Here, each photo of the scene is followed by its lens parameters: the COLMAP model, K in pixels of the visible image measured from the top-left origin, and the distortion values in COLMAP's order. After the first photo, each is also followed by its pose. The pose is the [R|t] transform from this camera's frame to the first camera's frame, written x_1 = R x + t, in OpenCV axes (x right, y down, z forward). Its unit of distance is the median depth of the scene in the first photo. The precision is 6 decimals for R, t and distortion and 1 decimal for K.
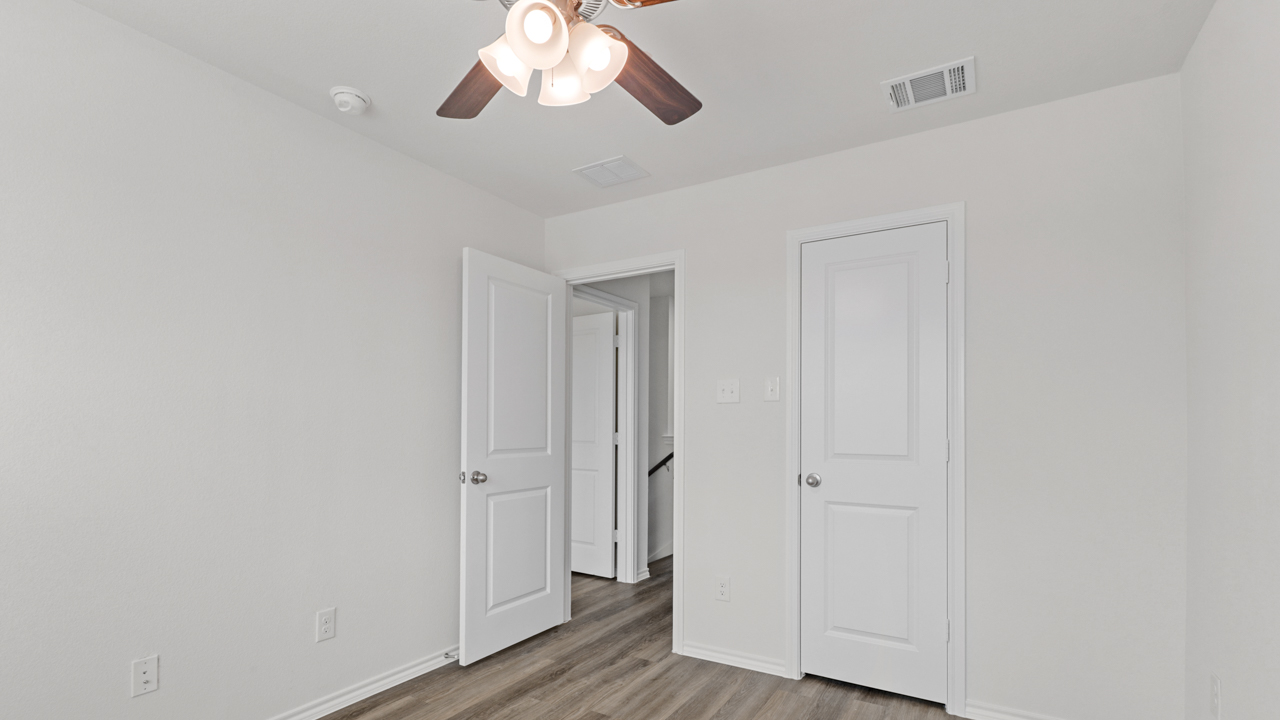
lens RADIAL K [[605.4, 0, 629.9], [0, 605.4, 413.3], [0, 0, 1]] dist [0.003265, 0.000558]
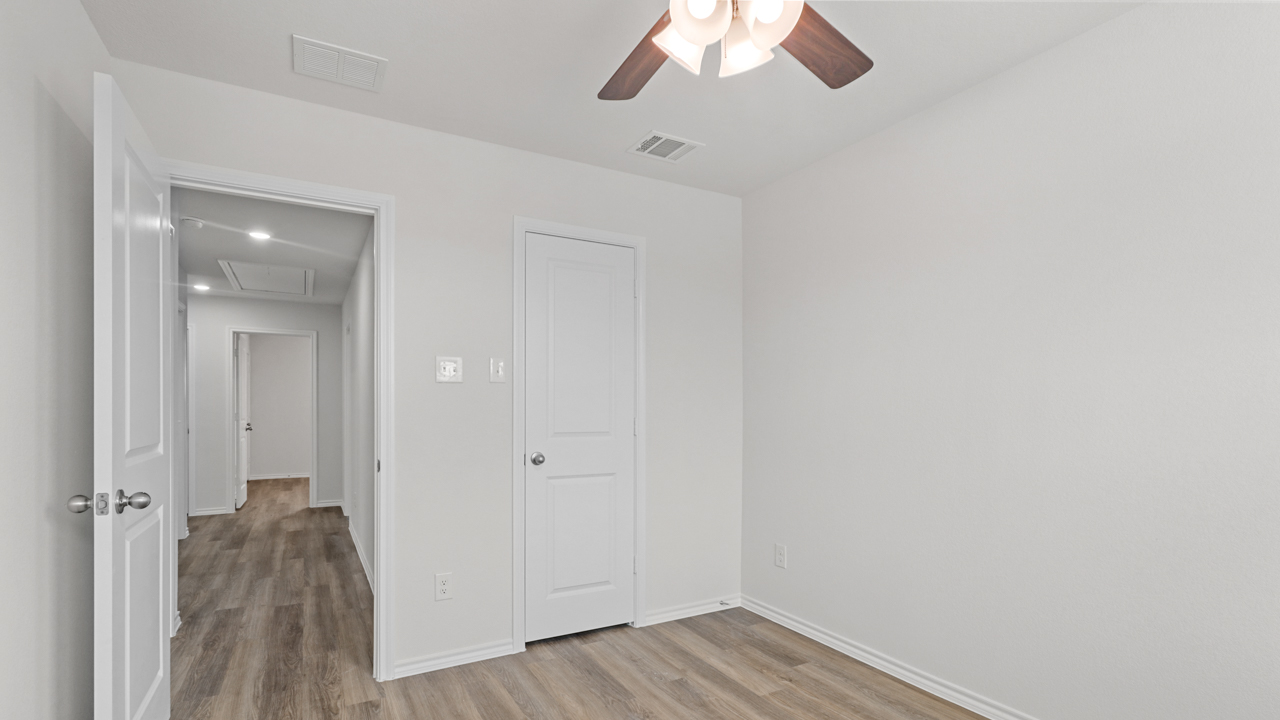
lens RADIAL K [[605.4, 0, 648.2], [0, 605.4, 399.2], [0, 0, 1]] dist [0.003265, 0.000558]
pose [[0.462586, 0.010048, 0.886518, -0.545398], [-0.025658, 0.999669, 0.002057, -0.000950], [-0.886203, -0.023698, 0.462690, 0.334159]]
